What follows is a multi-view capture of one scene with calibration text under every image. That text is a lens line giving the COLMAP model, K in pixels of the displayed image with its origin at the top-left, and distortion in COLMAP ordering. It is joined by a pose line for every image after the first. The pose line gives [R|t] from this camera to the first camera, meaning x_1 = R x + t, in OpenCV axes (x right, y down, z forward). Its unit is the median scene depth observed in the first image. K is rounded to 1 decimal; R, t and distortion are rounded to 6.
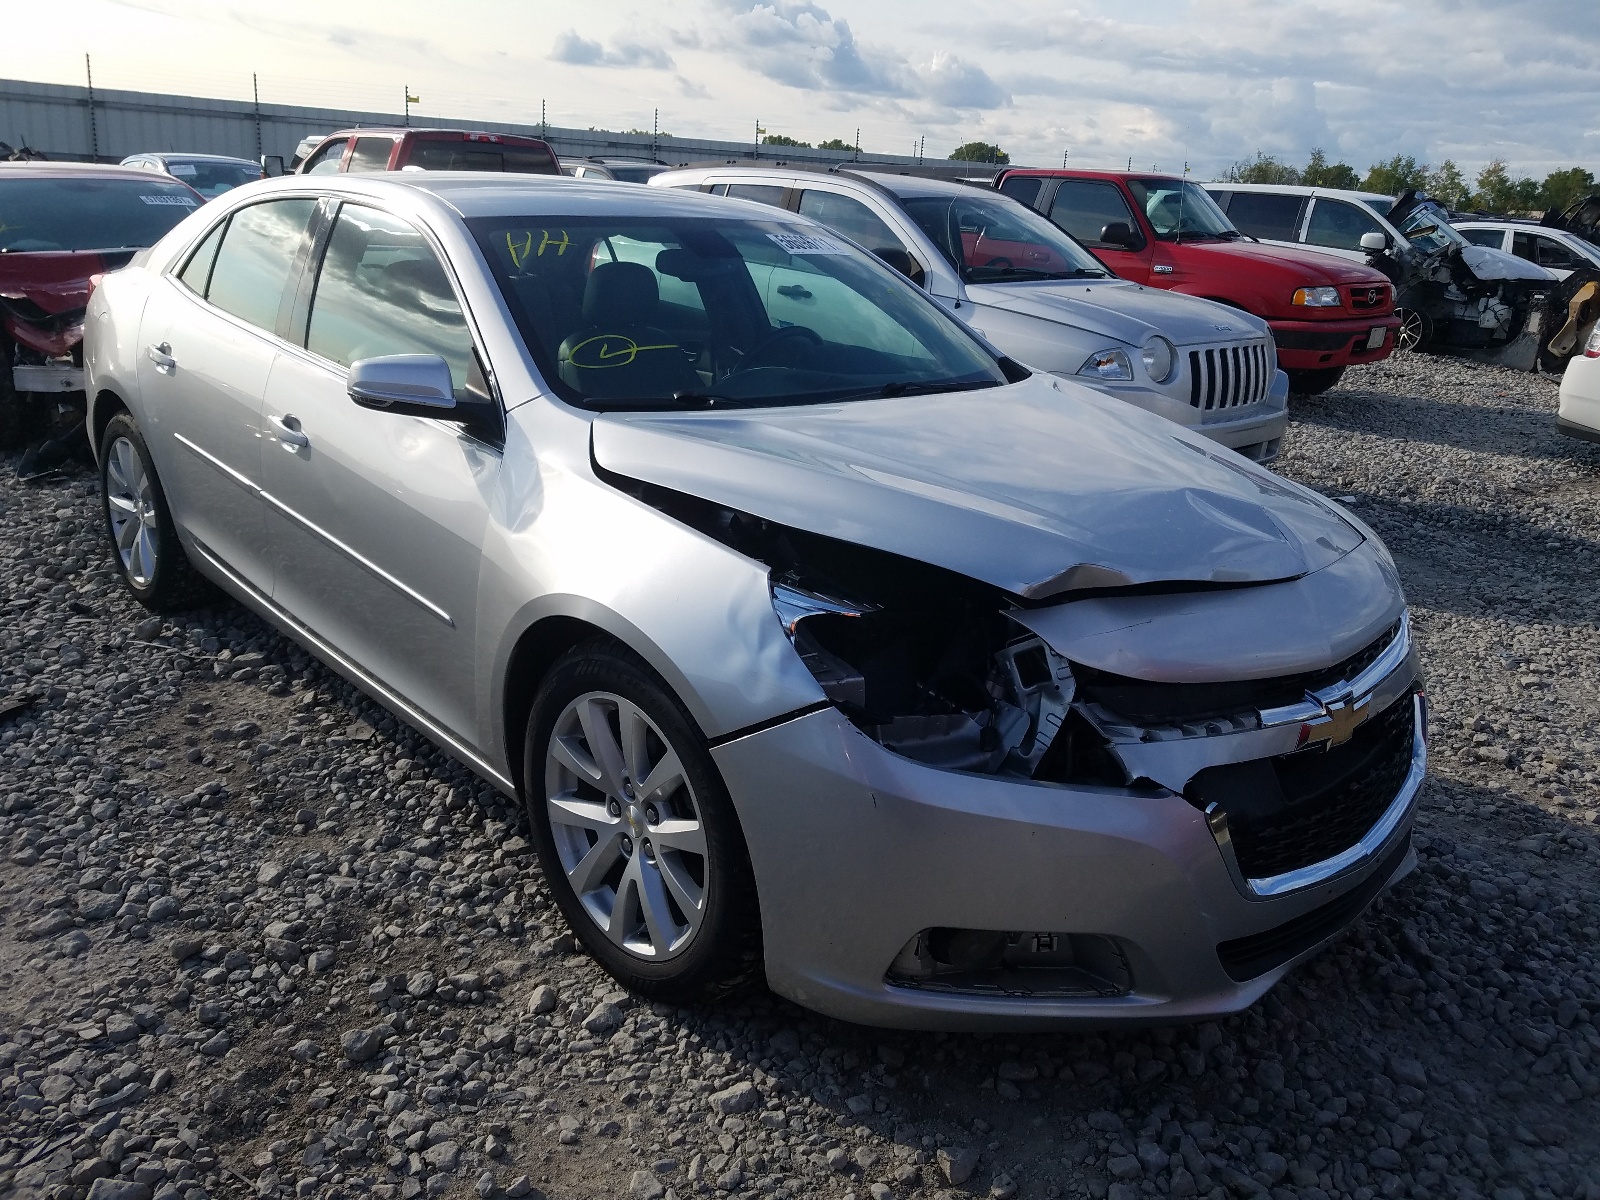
lens RADIAL K [[1235.4, 0, 802.1], [0, 1235.4, 610.3], [0, 0, 1]] dist [0.001775, 0.025508]
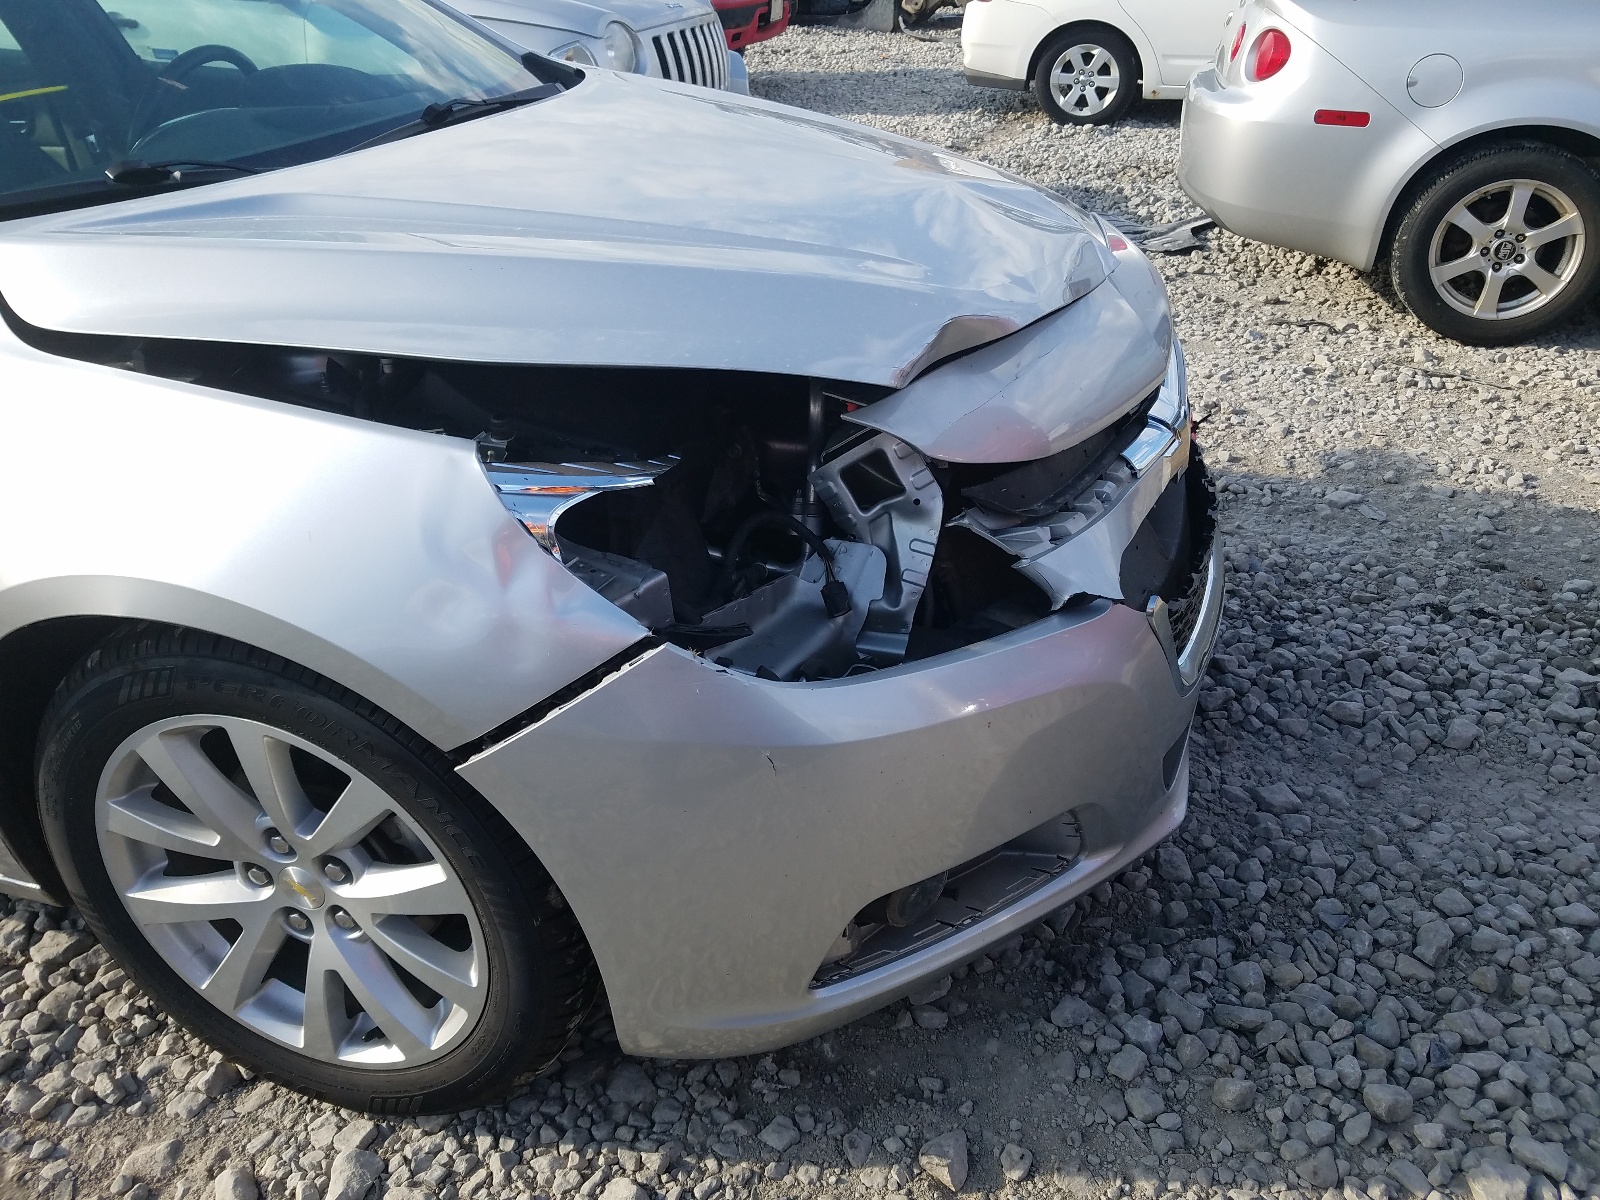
lens RADIAL K [[1235.4, 0, 794.2], [0, 1235.4, 596.4], [0, 0, 1]] dist [0.001775, 0.025508]
pose [[0.869818, -0.305495, 0.387414, -0.121253], [0.226695, 0.944908, 0.236134, -0.058521], [-0.438208, -0.117568, 0.891152, 0.368388]]
